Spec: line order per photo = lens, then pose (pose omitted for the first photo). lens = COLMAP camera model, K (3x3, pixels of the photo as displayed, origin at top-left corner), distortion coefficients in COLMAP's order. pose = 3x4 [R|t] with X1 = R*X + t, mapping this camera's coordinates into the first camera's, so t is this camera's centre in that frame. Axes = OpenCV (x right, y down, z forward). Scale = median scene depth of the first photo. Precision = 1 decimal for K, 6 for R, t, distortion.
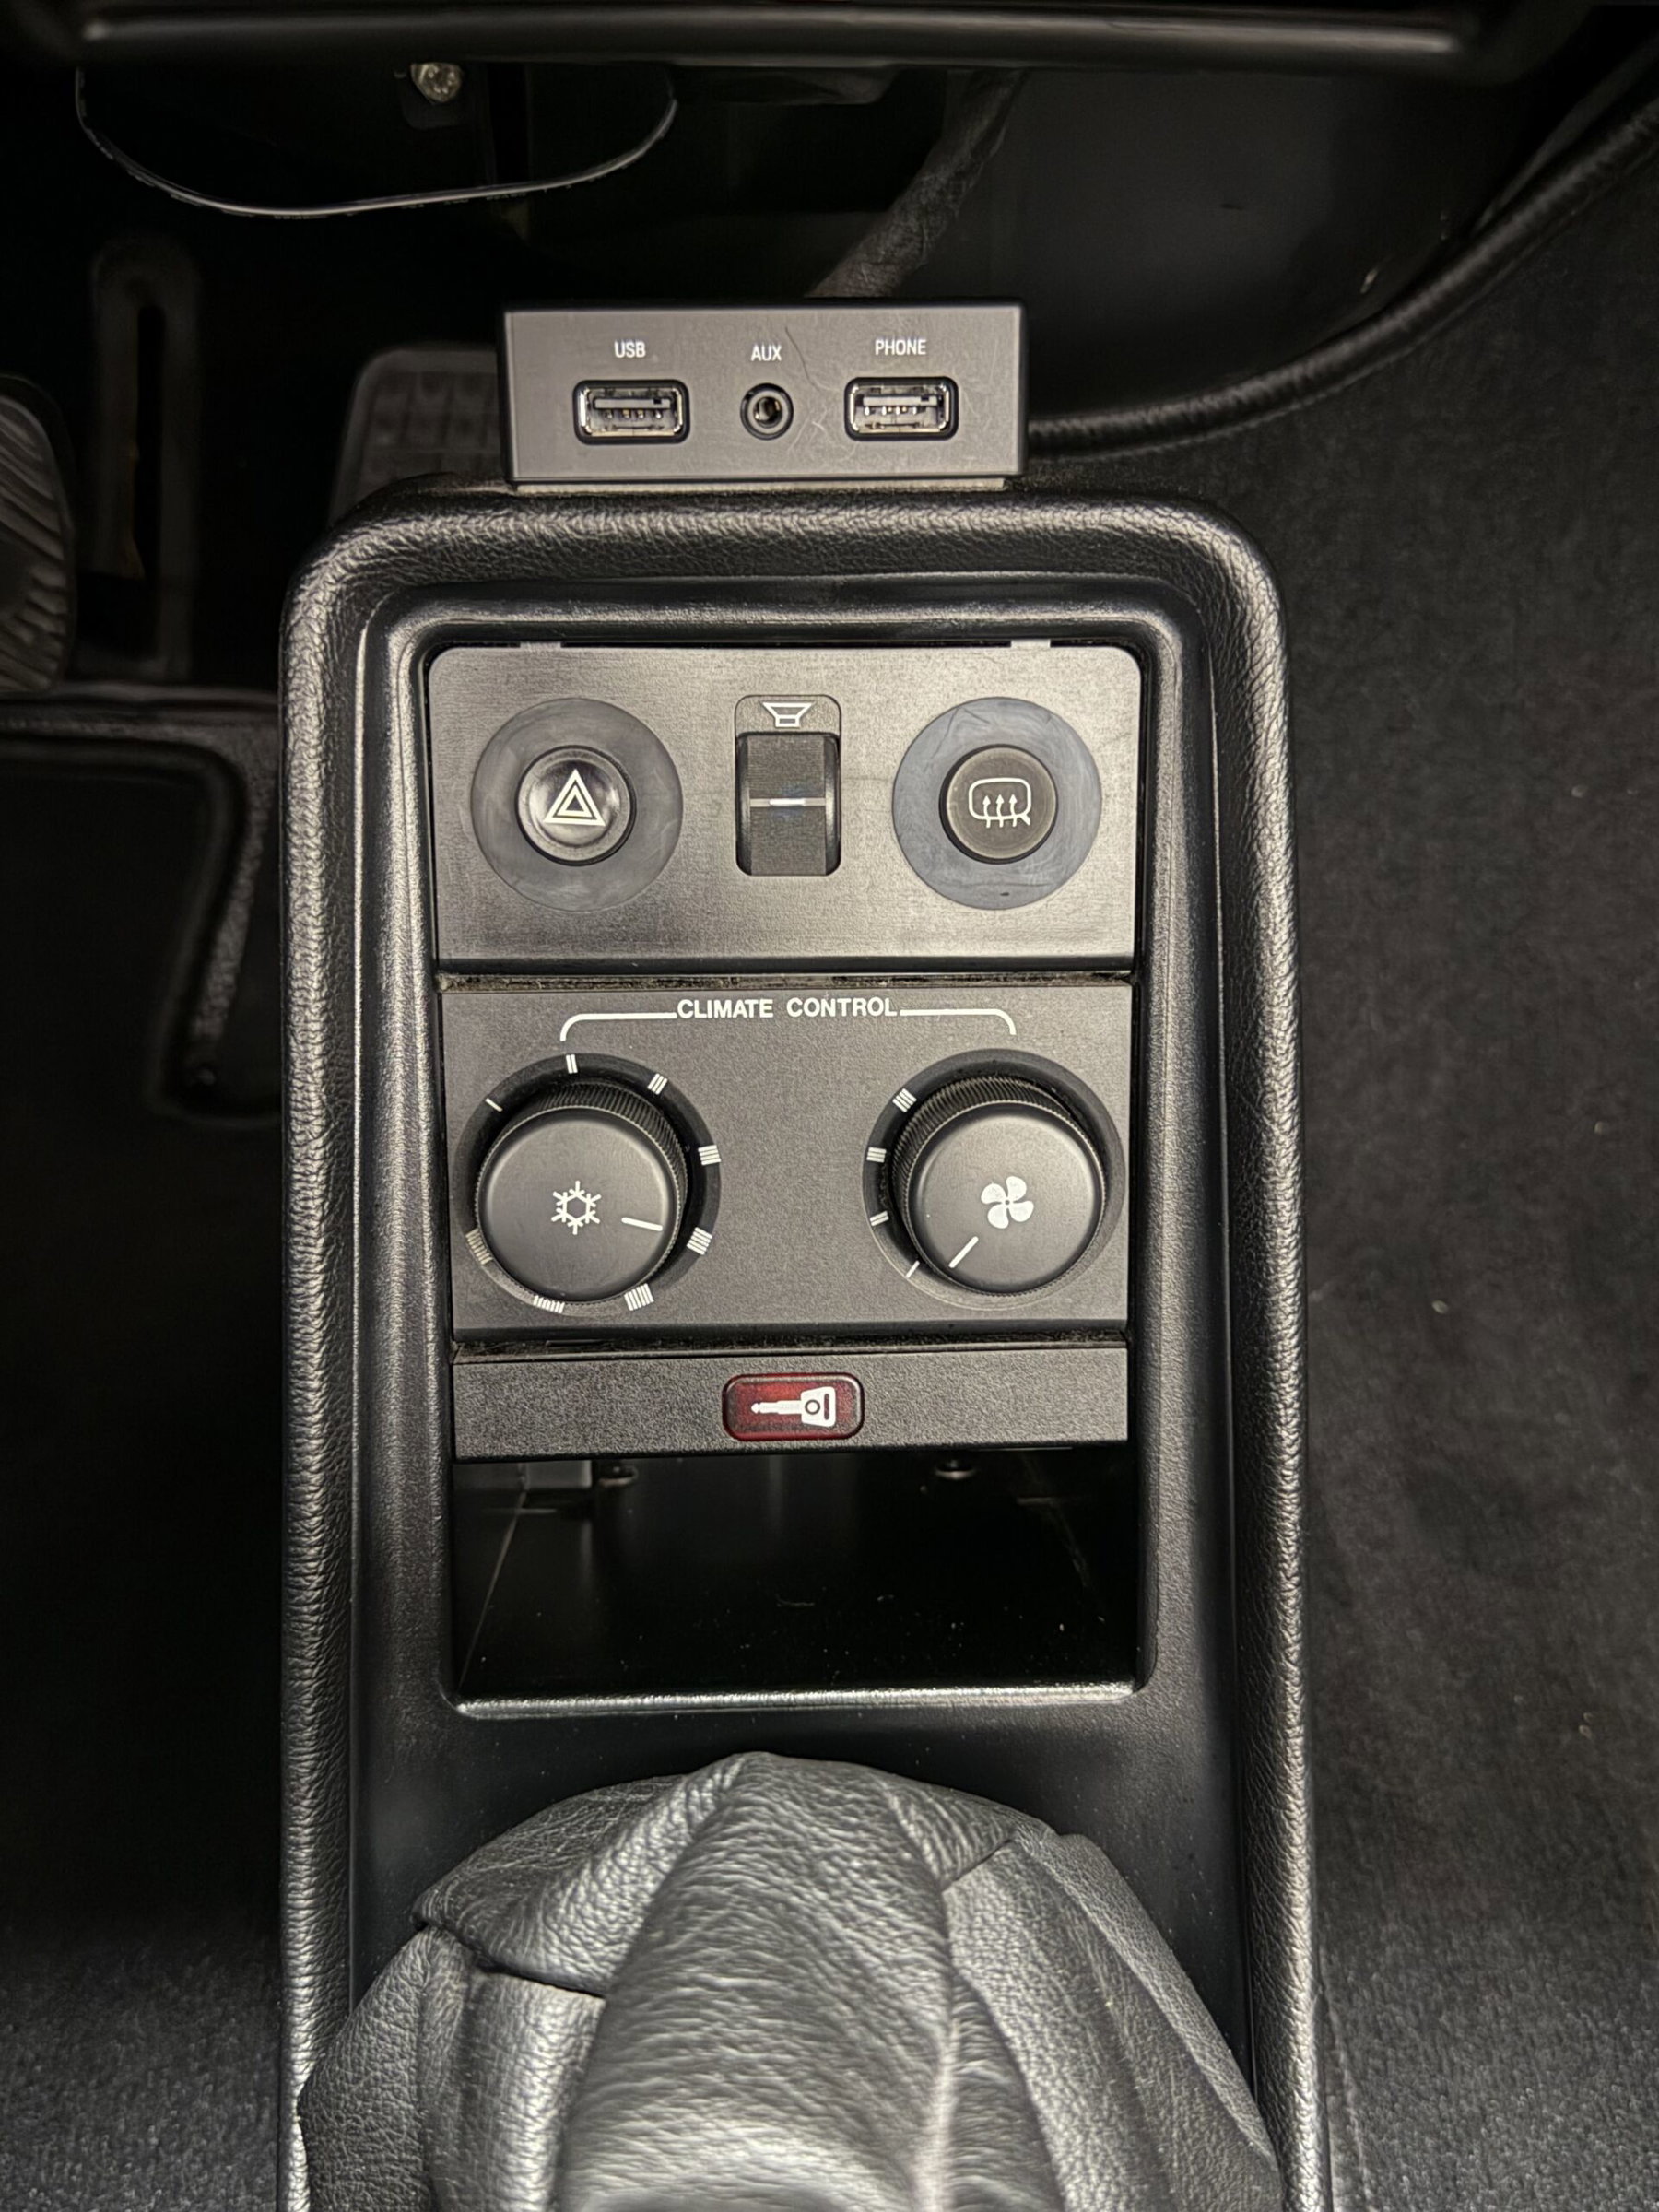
lens RADIAL K [[2082.5, 0, 829.5], [0, 2082.5, 1106.0], [0, 0, 1]] dist [0.303875, -0.803215]
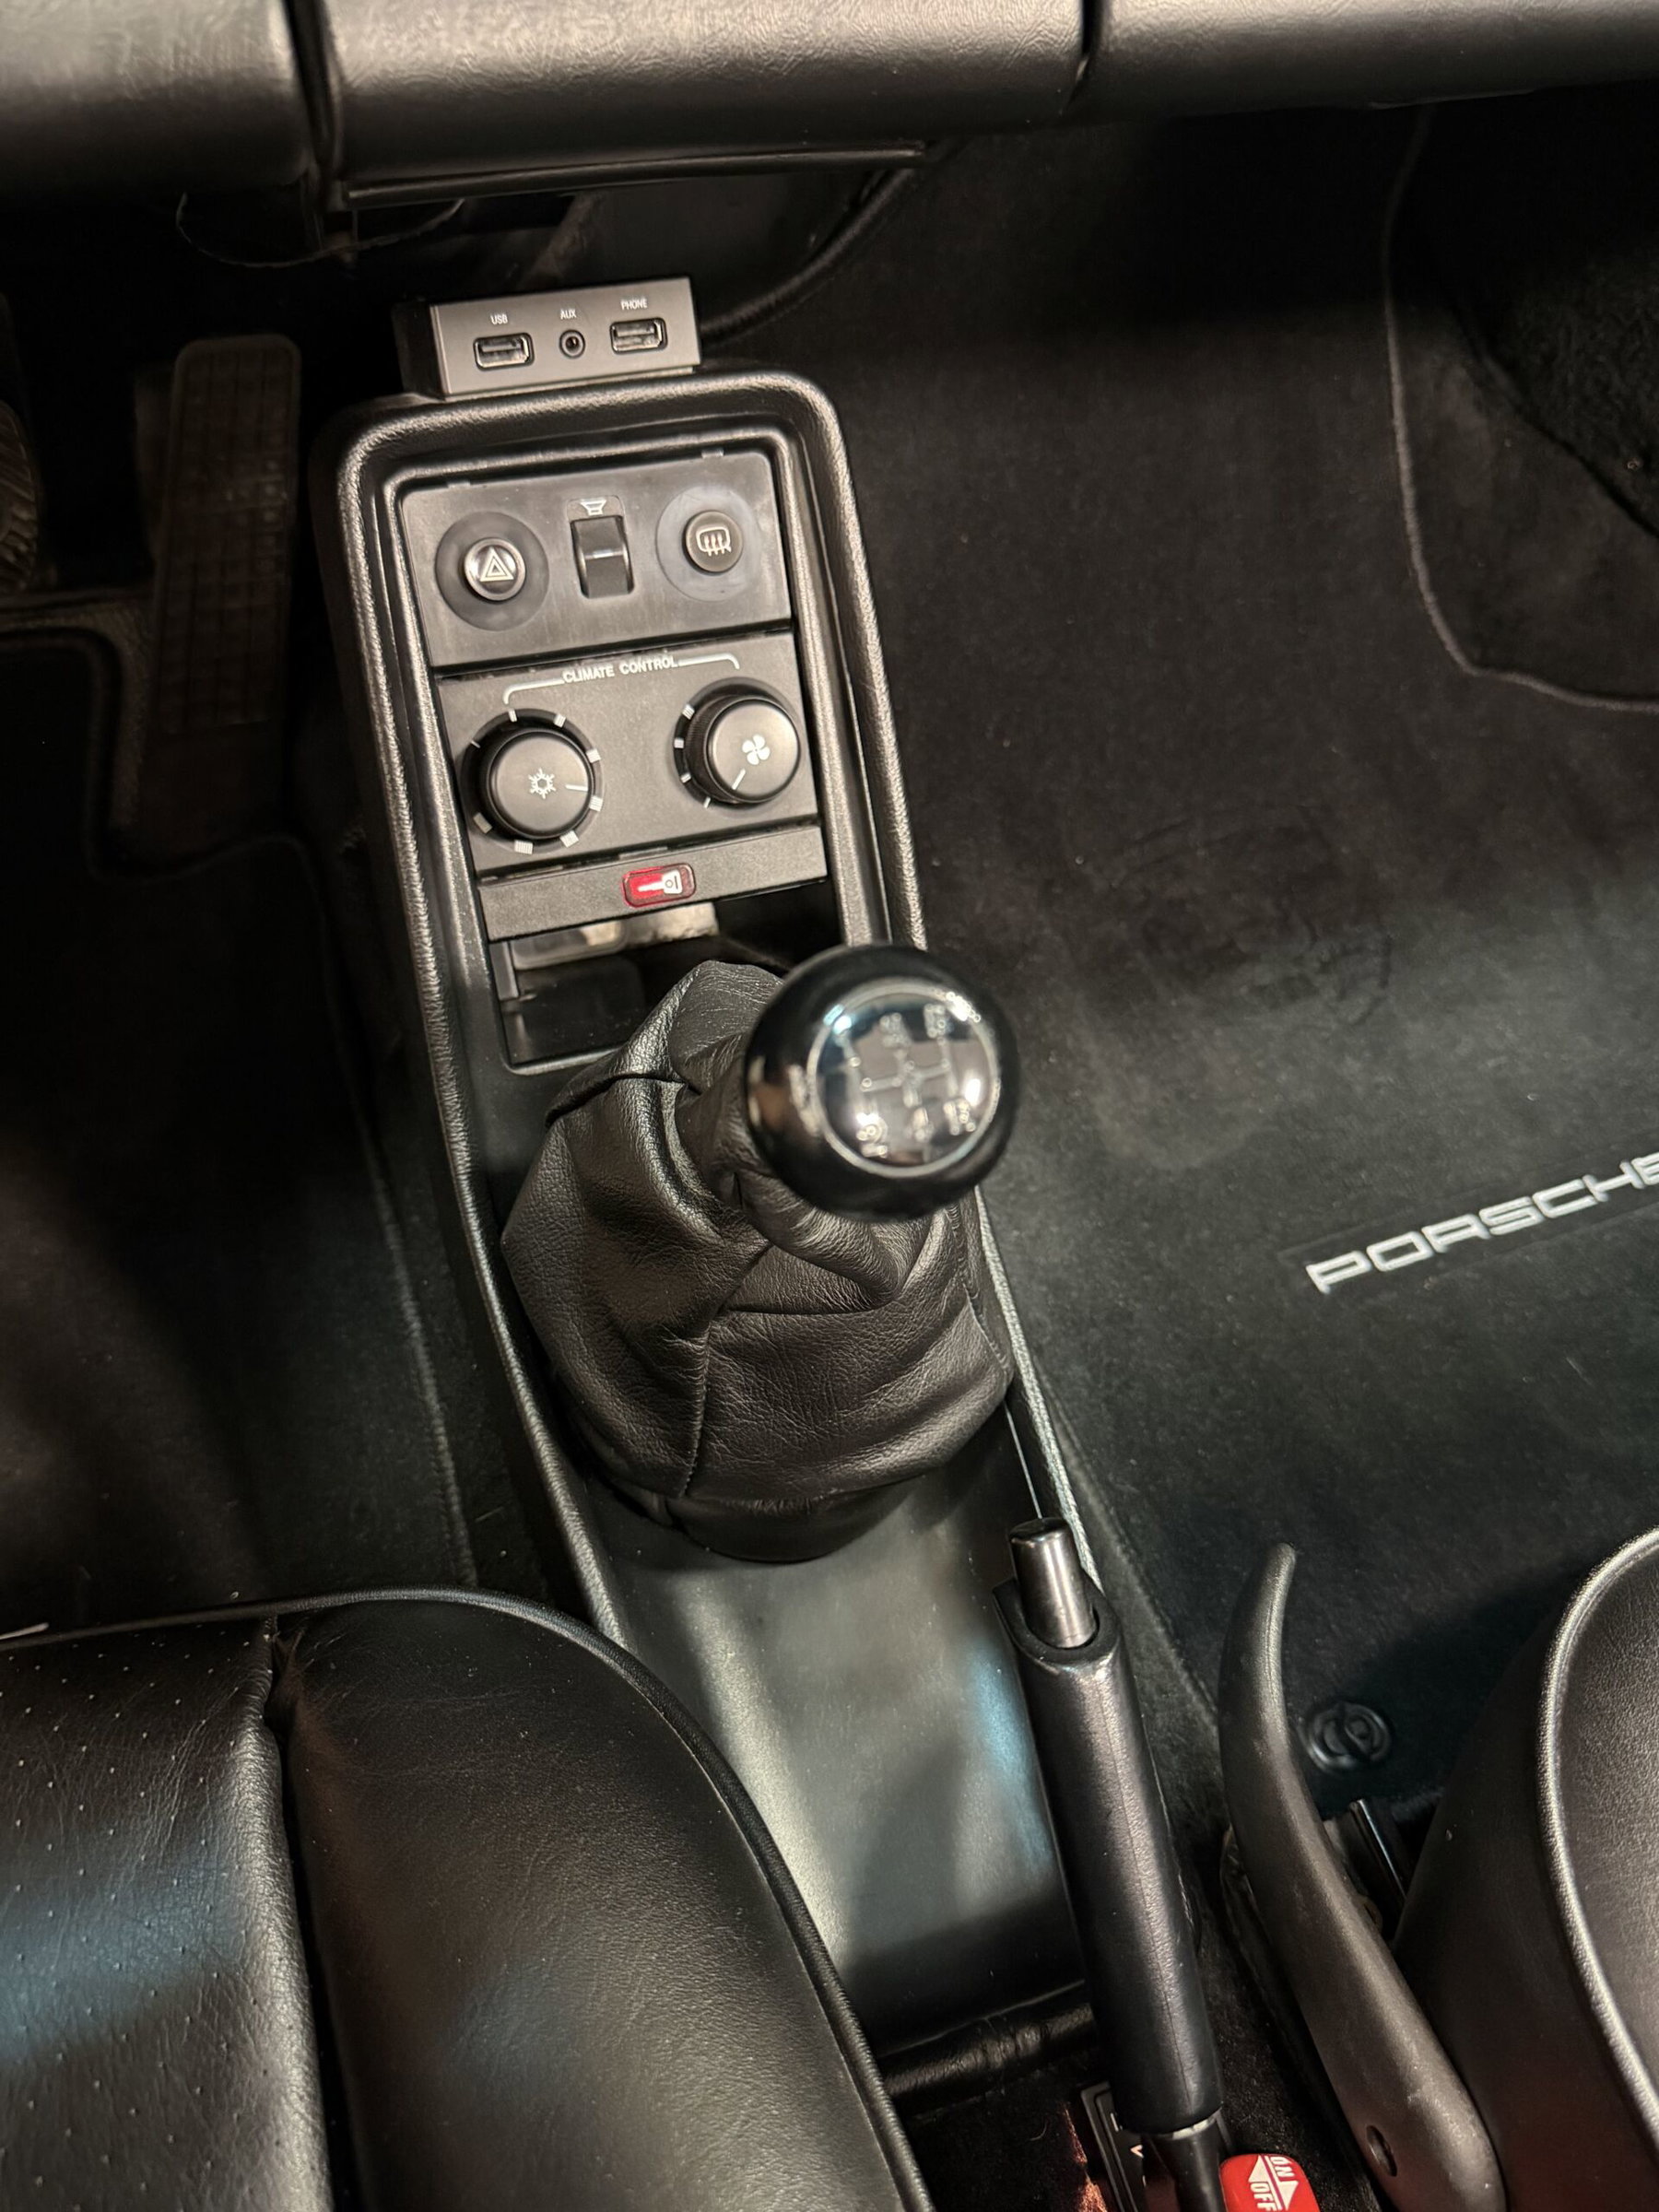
lens RADIAL K [[1659.5, 0, 829.5], [0, 1659.5, 1106.0], [0, 0, 1]] dist [0.126333, -0.281756]
pose [[0.952144, -0.202731, 0.228738, -0.269487], [0.175326, 0.975270, 0.134573, 0.169865], [-0.250363, -0.088029, 0.964142, -0.545360]]
